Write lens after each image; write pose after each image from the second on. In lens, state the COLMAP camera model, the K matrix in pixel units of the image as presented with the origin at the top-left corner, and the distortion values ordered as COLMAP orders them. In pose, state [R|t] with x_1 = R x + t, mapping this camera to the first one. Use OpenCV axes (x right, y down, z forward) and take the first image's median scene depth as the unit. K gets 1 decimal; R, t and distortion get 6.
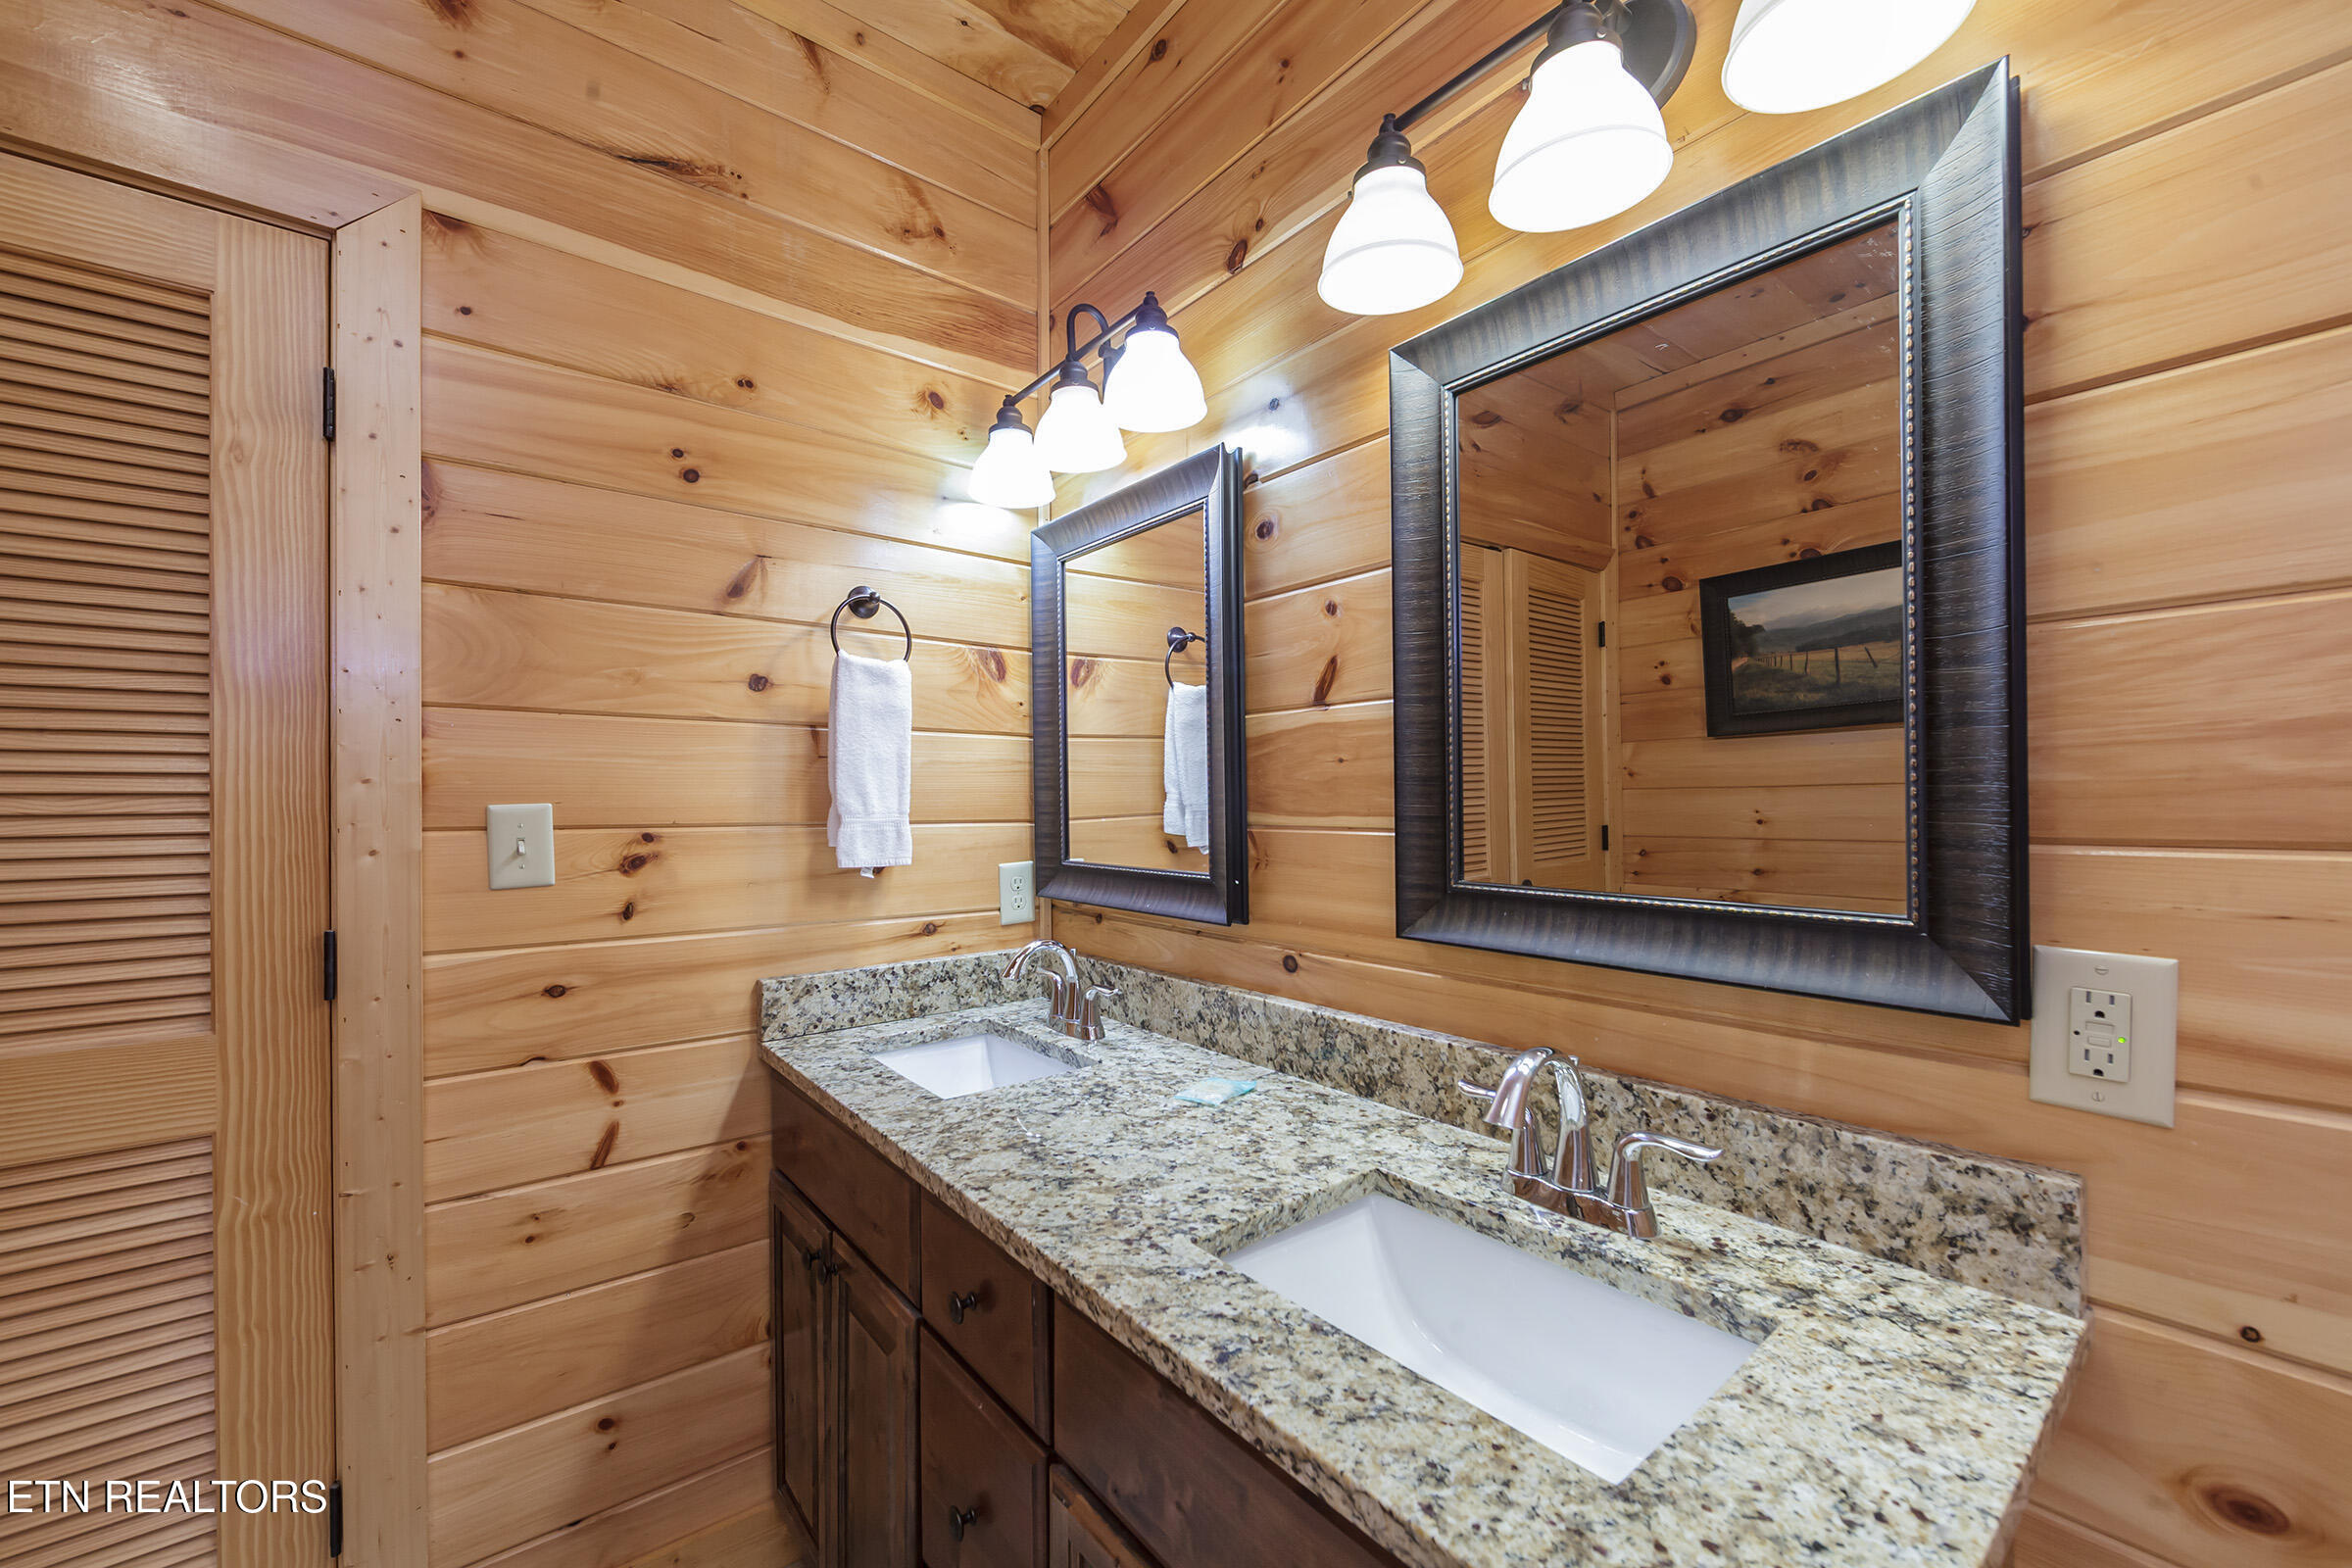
lens RADIAL K [[923.4, 0, 1173.4], [0, 923.4, 791.6], [0, 0, 1]] dist [-0.002651, -0.000991]
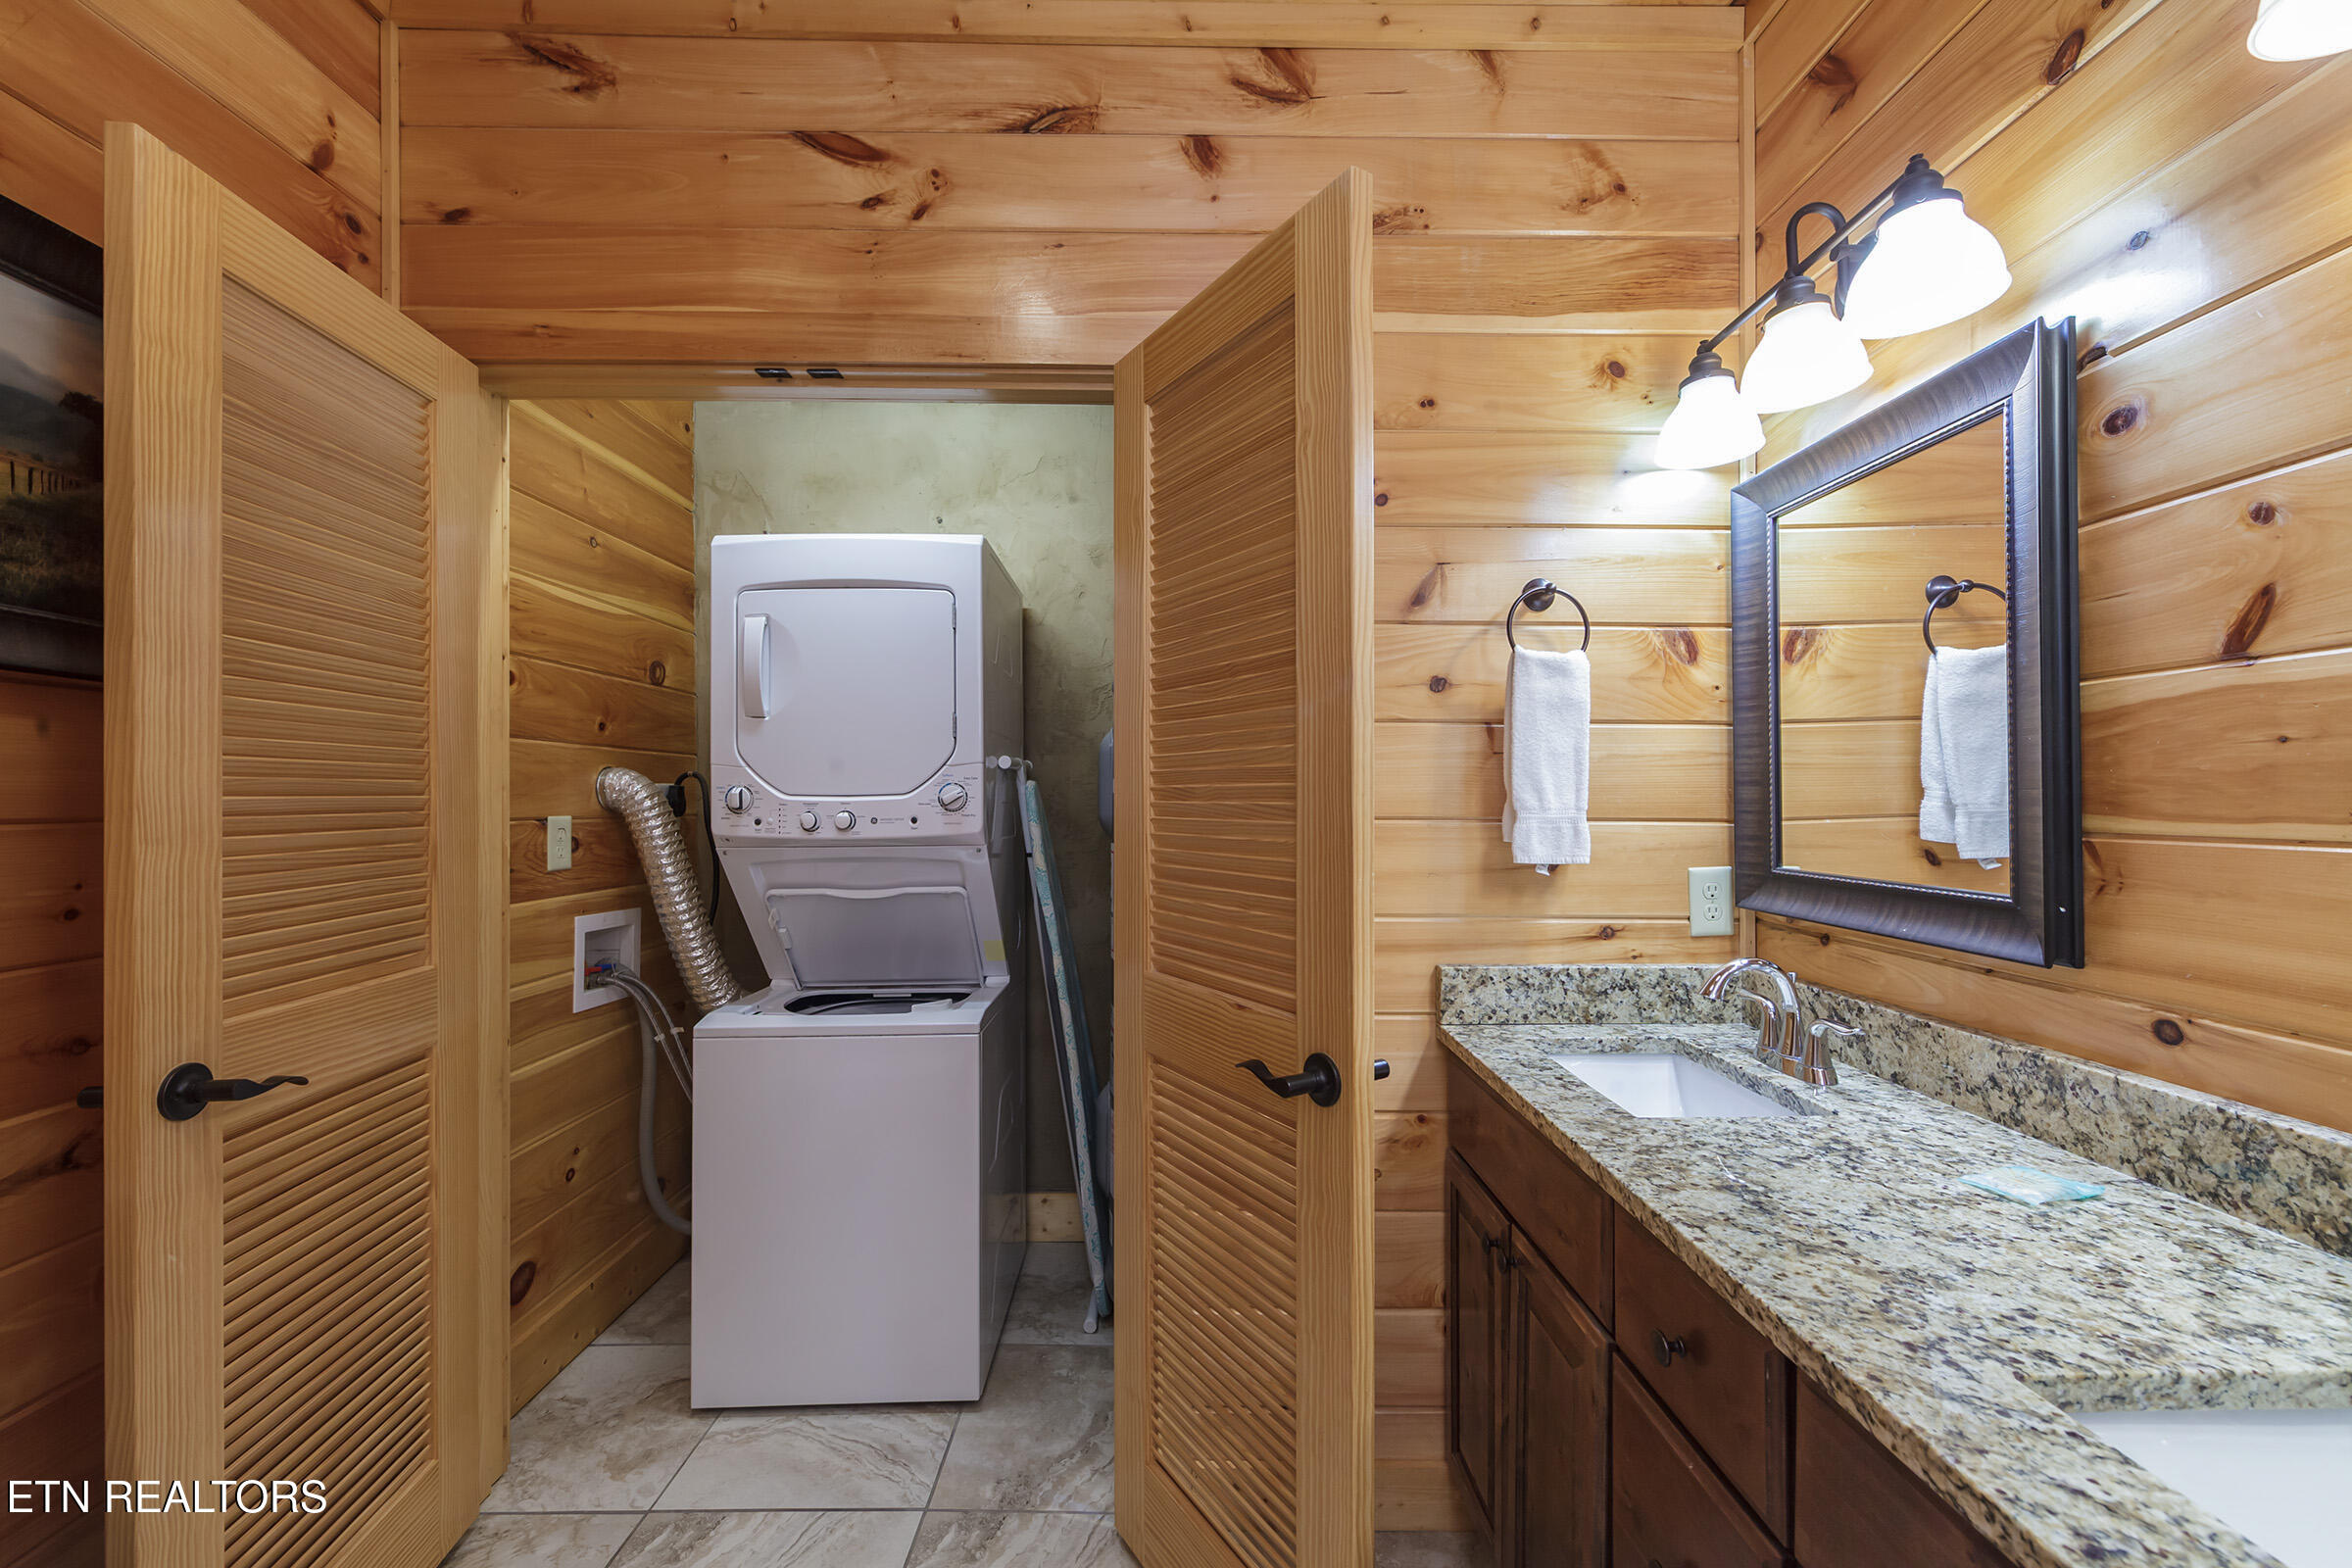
lens RADIAL K [[923.4, 0, 1186.0], [0, 923.4, 791.8], [0, 0, 1]] dist [-0.002651, -0.000991]
pose [[0.783800, 0.001674, -0.621011, -0.025559], [0.001045, 0.999991, 0.004014, 0.000606], [0.621013, -0.003795, 0.783791, -0.009743]]
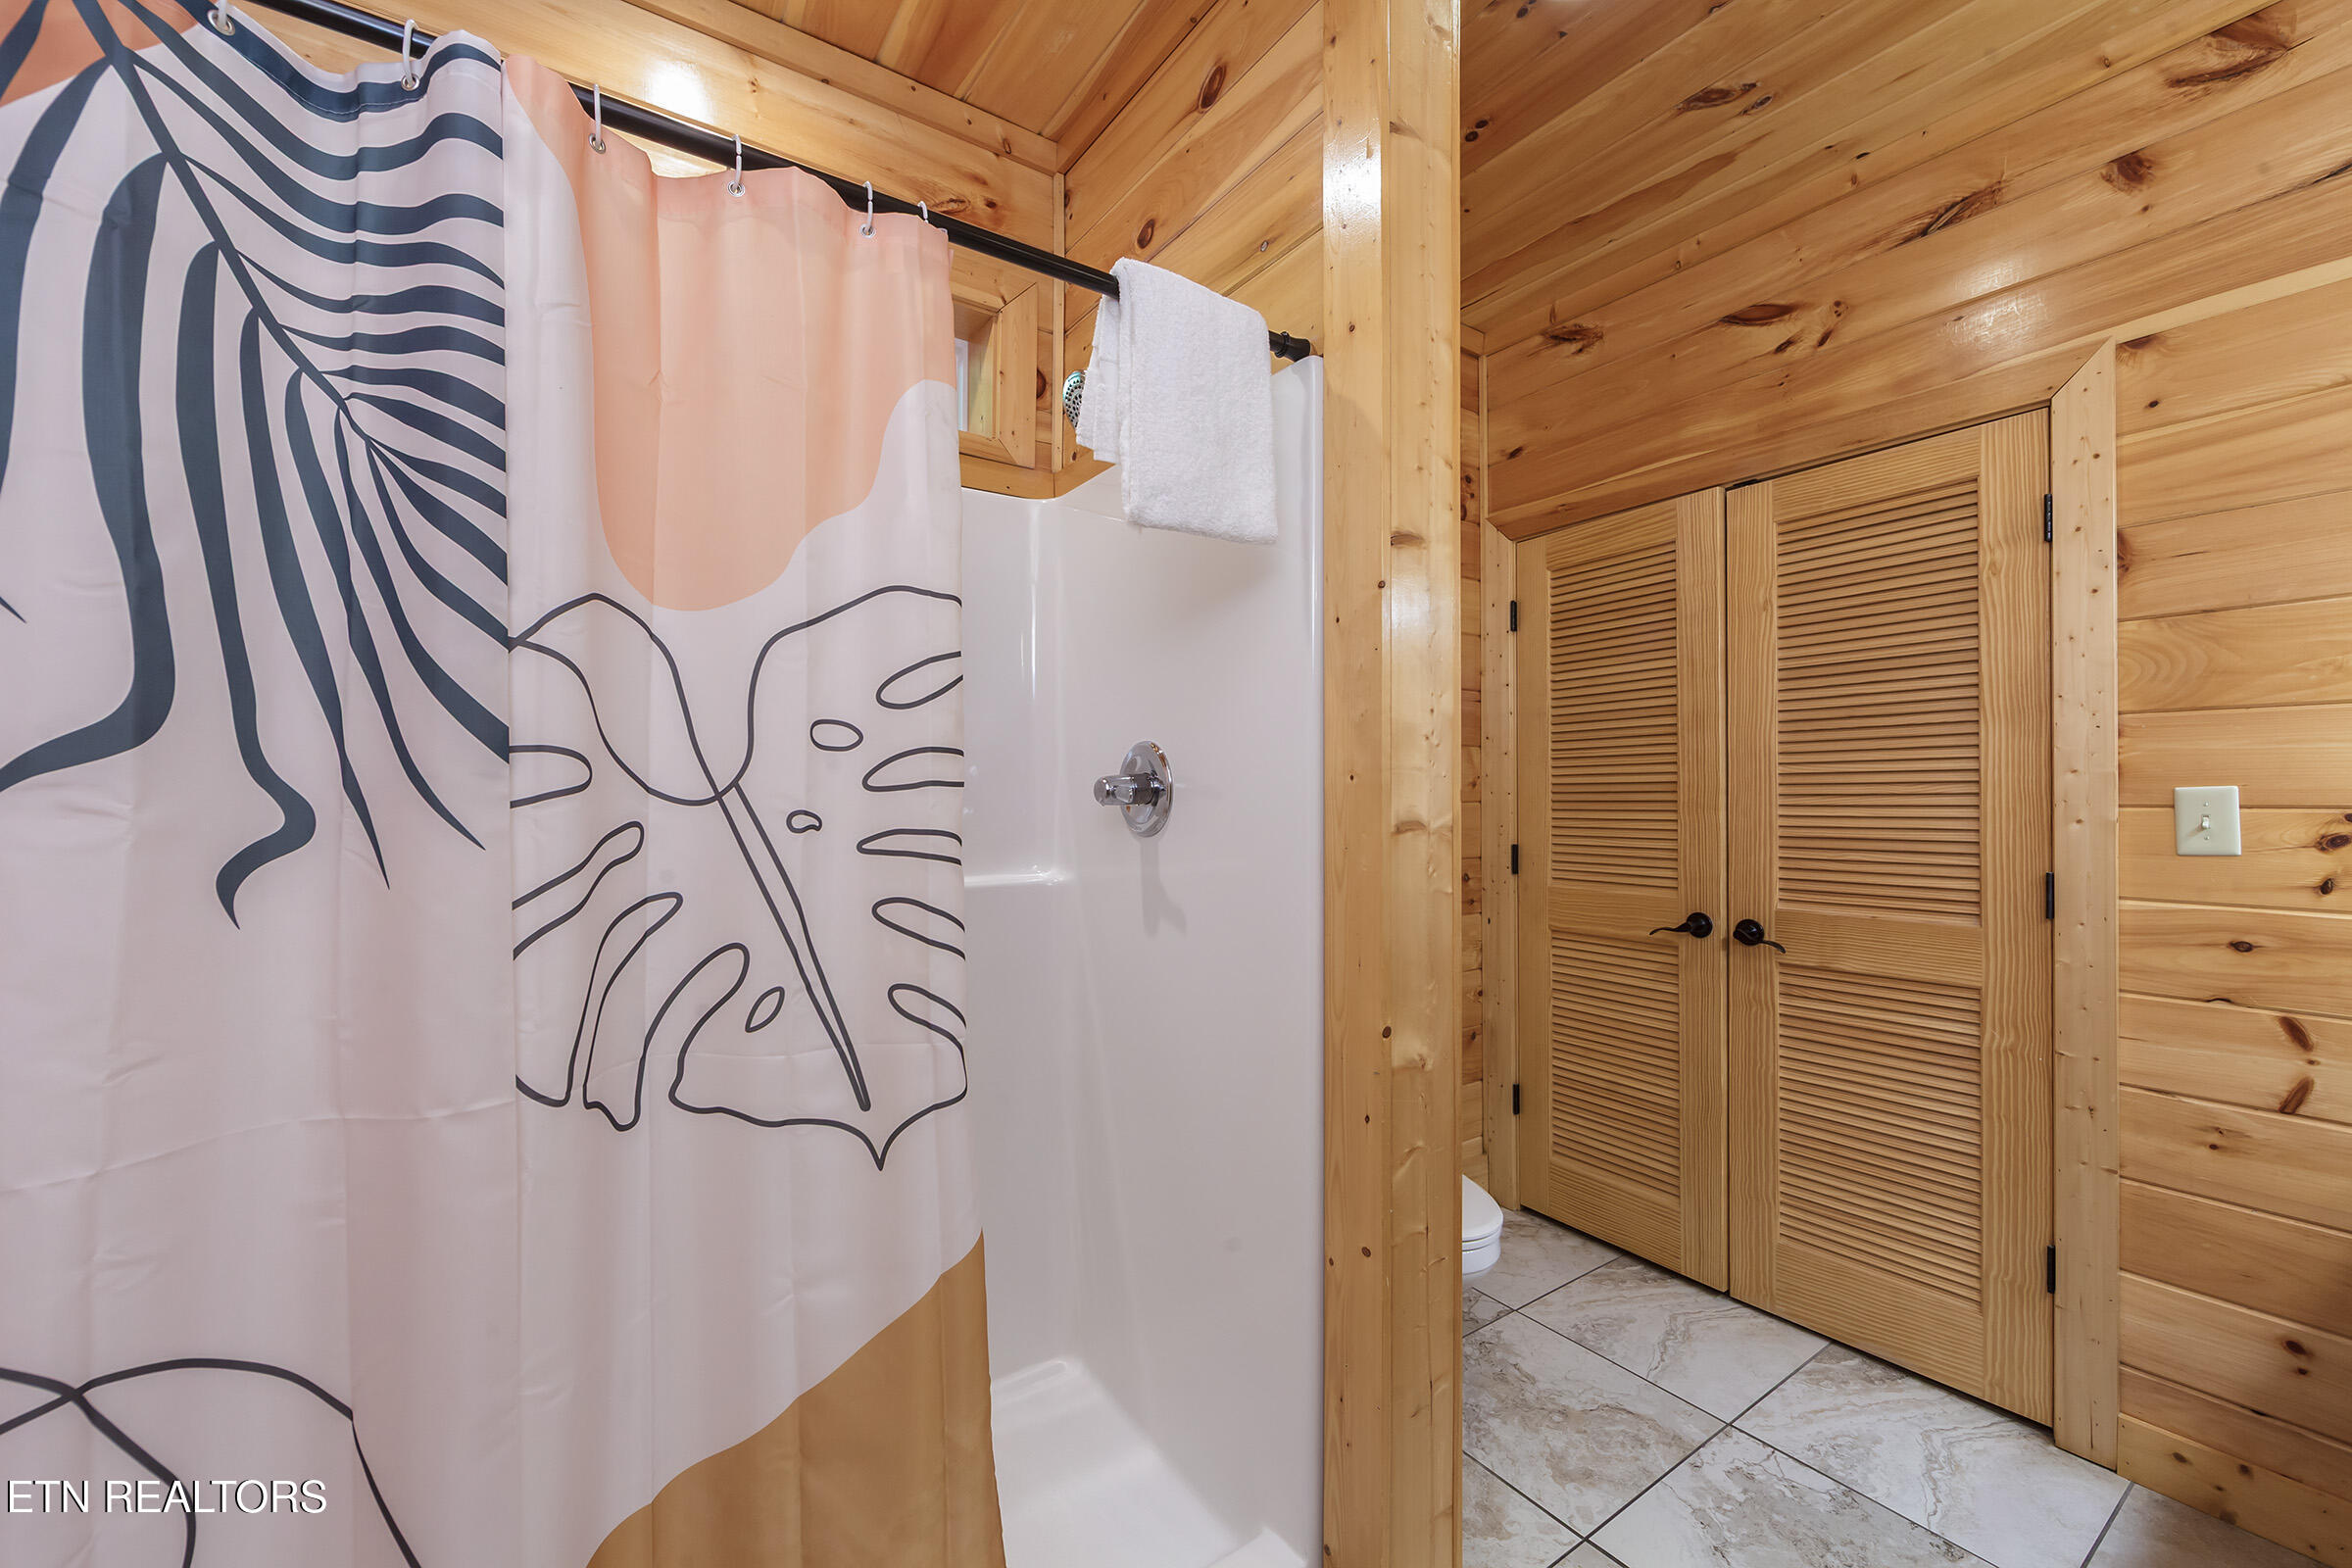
lens RADIAL K [[923.4, 0, 1158.5], [0, 923.4, 801.7], [0, 0, 1]] dist [-0.002651, -0.000991]
pose [[-0.106894, 0.003016, -0.994266, 0.622973], [0.005741, 0.999981, 0.002416, 0.021755], [0.994254, -0.005450, -0.106910, -0.236366]]
